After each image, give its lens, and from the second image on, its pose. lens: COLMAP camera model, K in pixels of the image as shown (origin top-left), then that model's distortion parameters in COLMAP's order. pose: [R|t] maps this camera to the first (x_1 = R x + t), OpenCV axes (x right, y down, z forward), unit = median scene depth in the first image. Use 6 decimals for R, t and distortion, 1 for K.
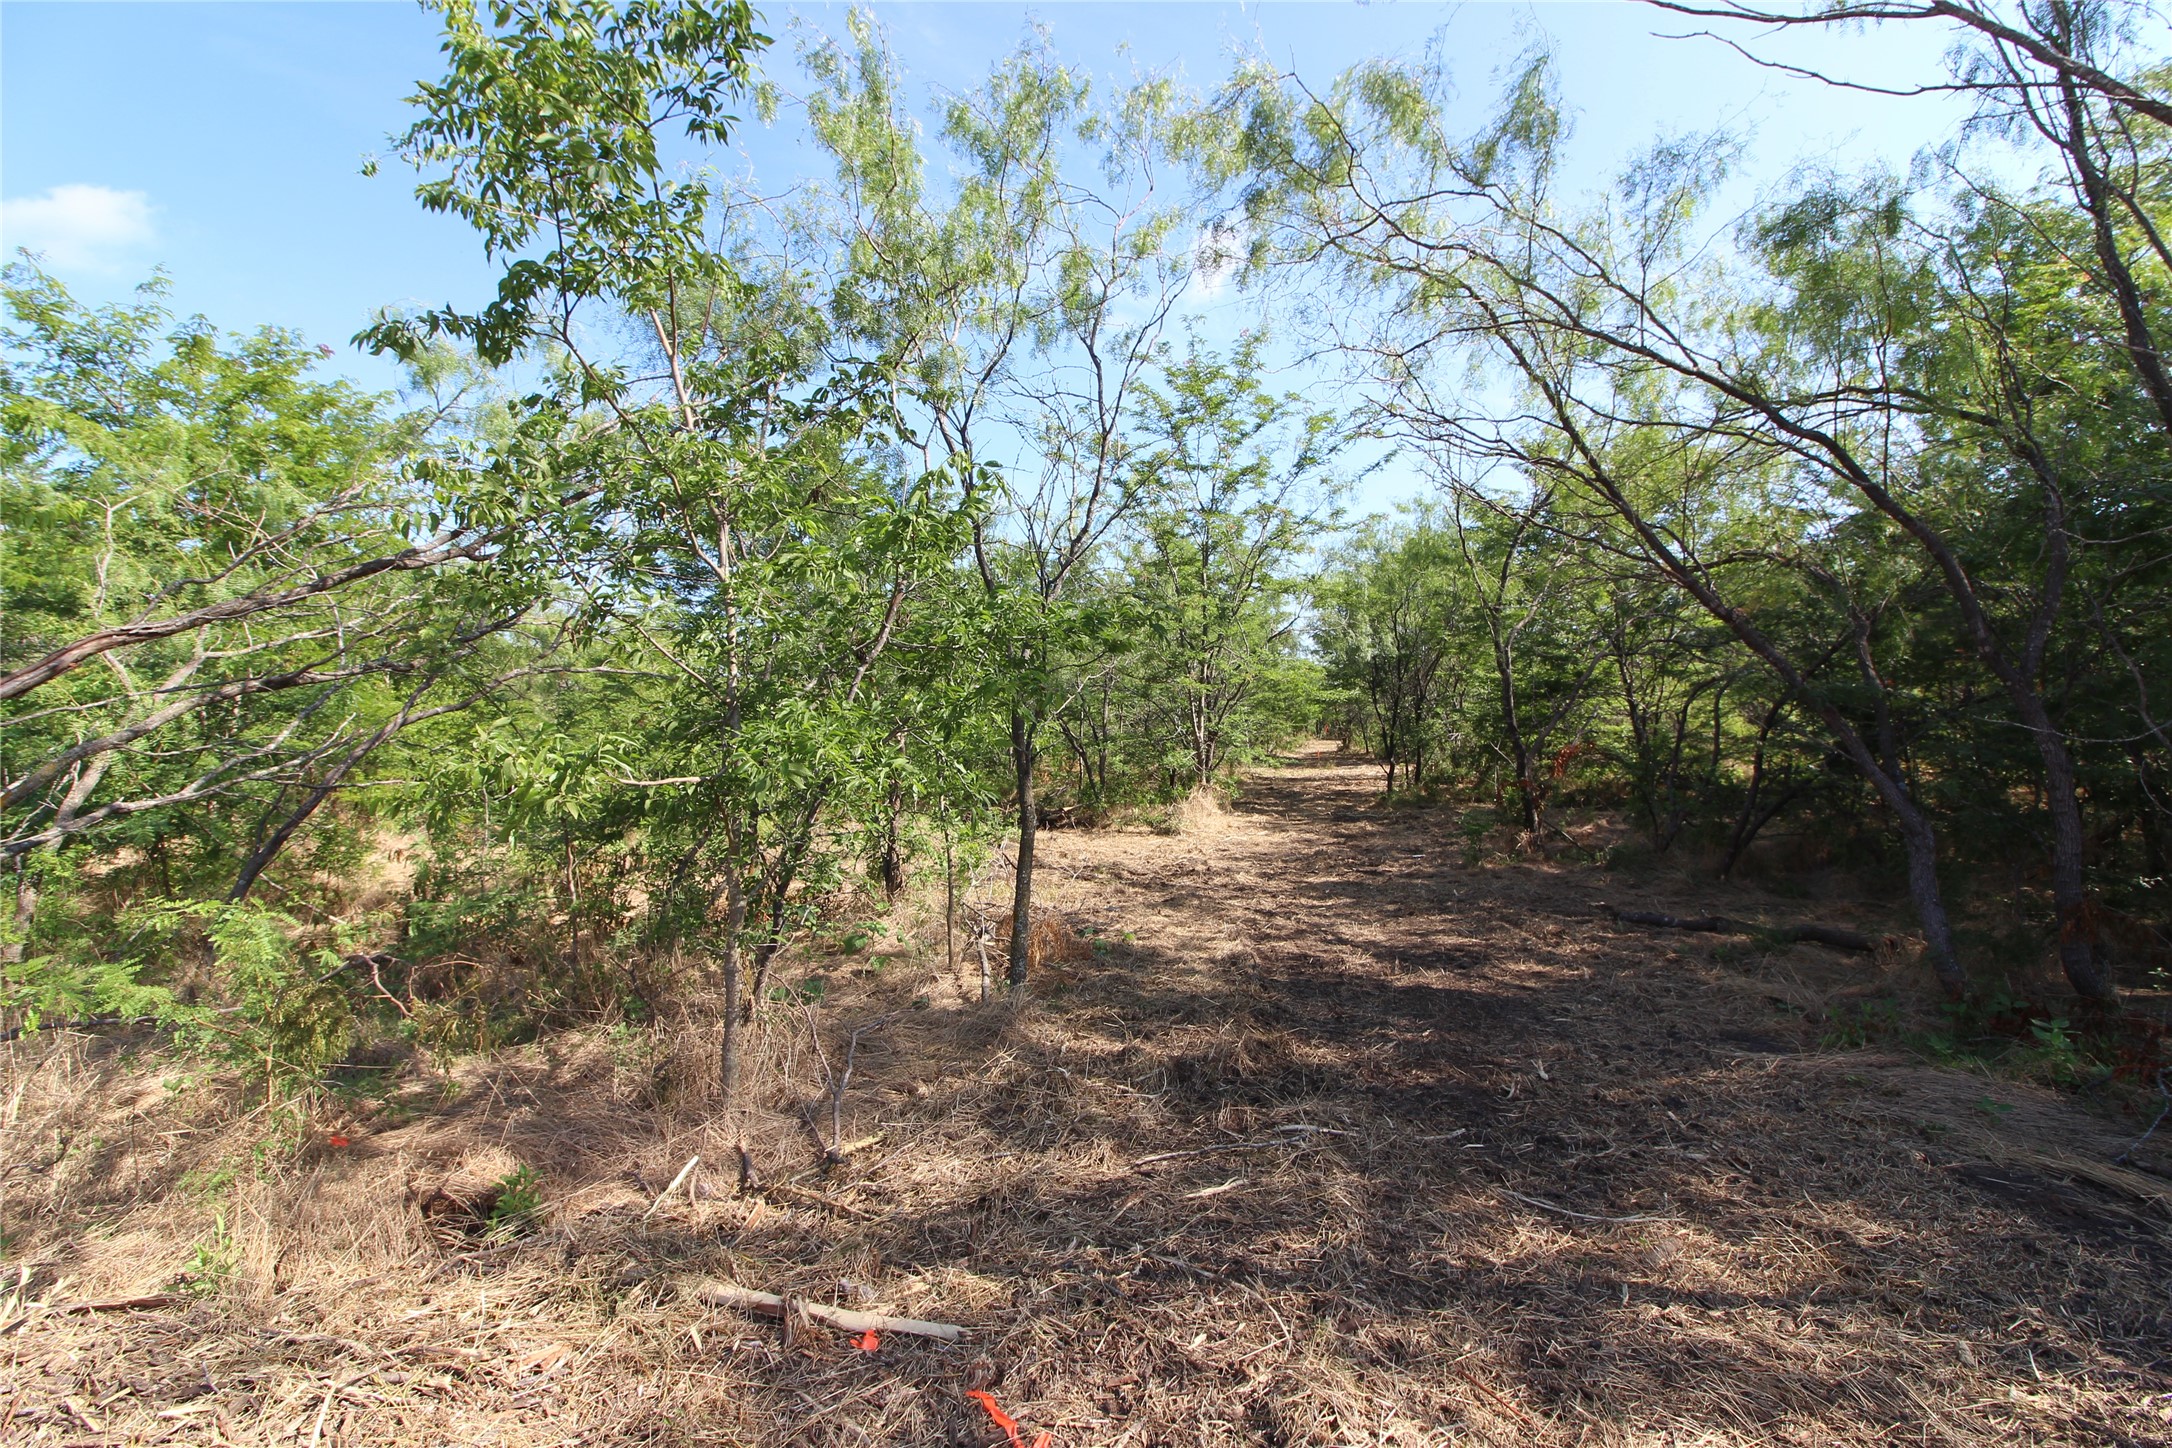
lens RADIAL K [[1008.3, 0, 1087.7], [0, 1008.3, 708.7], [0, 0, 1]] dist [-0.001339, -0.012105]
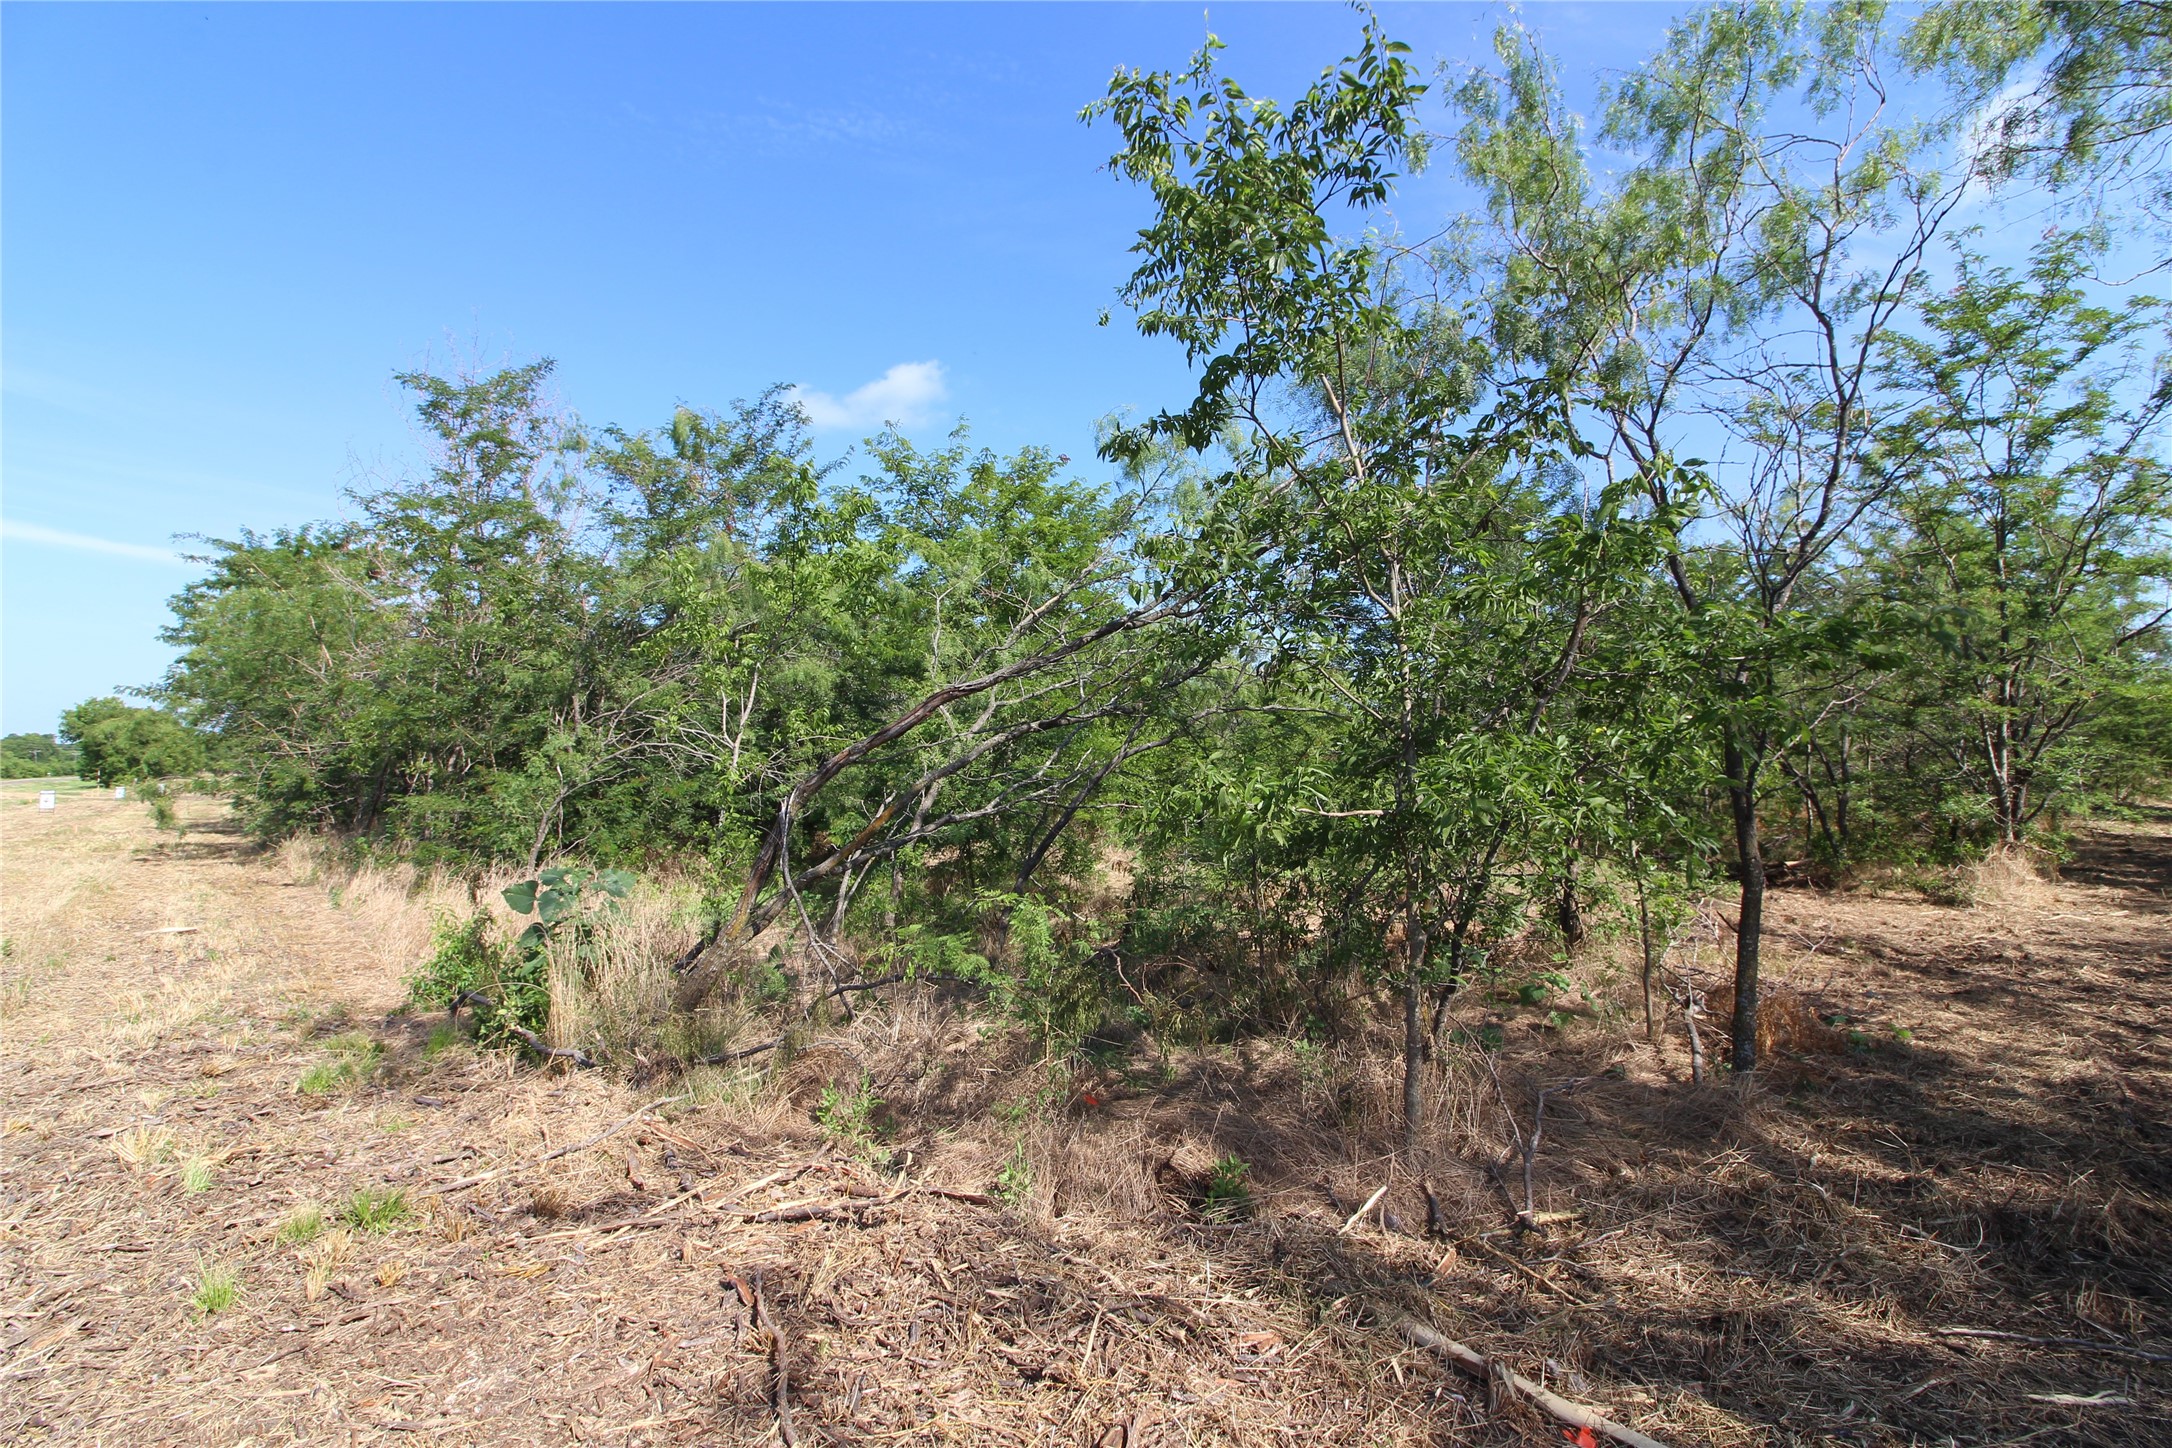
lens RADIAL K [[1008.3, 0, 1077.1], [0, 1008.3, 698.1], [0, 0, 1]] dist [-0.001339, -0.012105]
pose [[0.808013, -0.029800, -0.588410, -0.016928], [0.004458, 0.999001, -0.044472, -0.002105], [0.589147, 0.033311, 0.807339, -0.012319]]
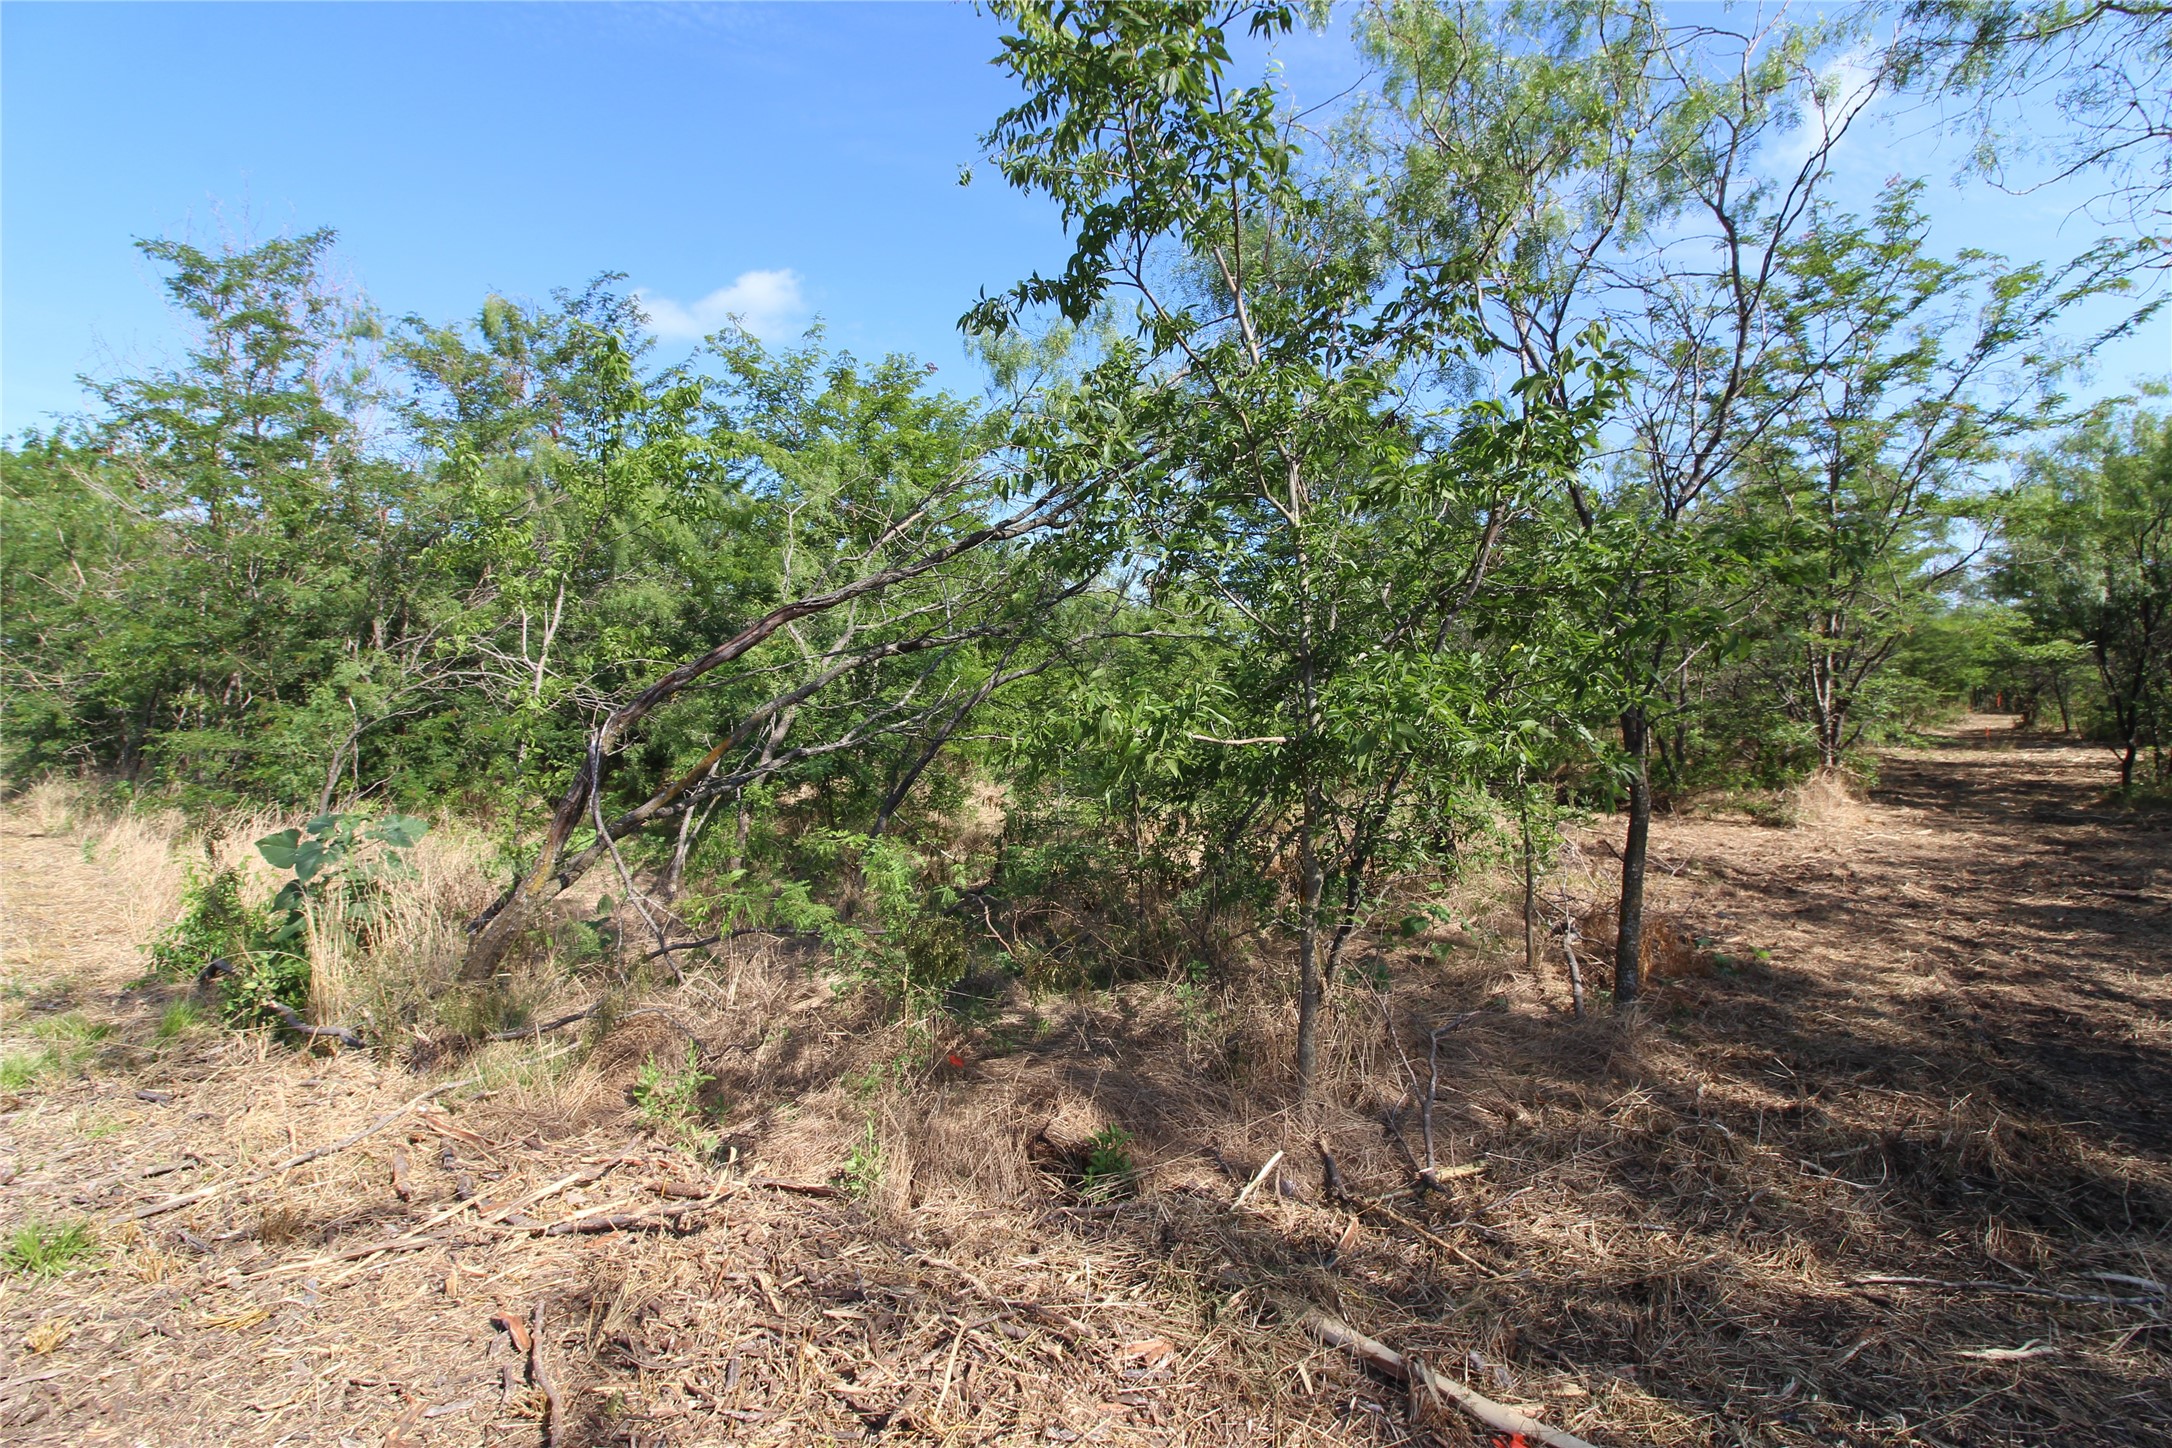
lens RADIAL K [[1008.3, 0, 1077.2], [0, 1008.3, 699.8], [0, 0, 1]] dist [-0.001339, -0.012105]
pose [[0.875737, 0.006836, -0.482740, -0.069030], [0.004490, 0.999741, 0.022302, 0.008202], [0.482768, -0.021698, 0.875480, 0.072421]]
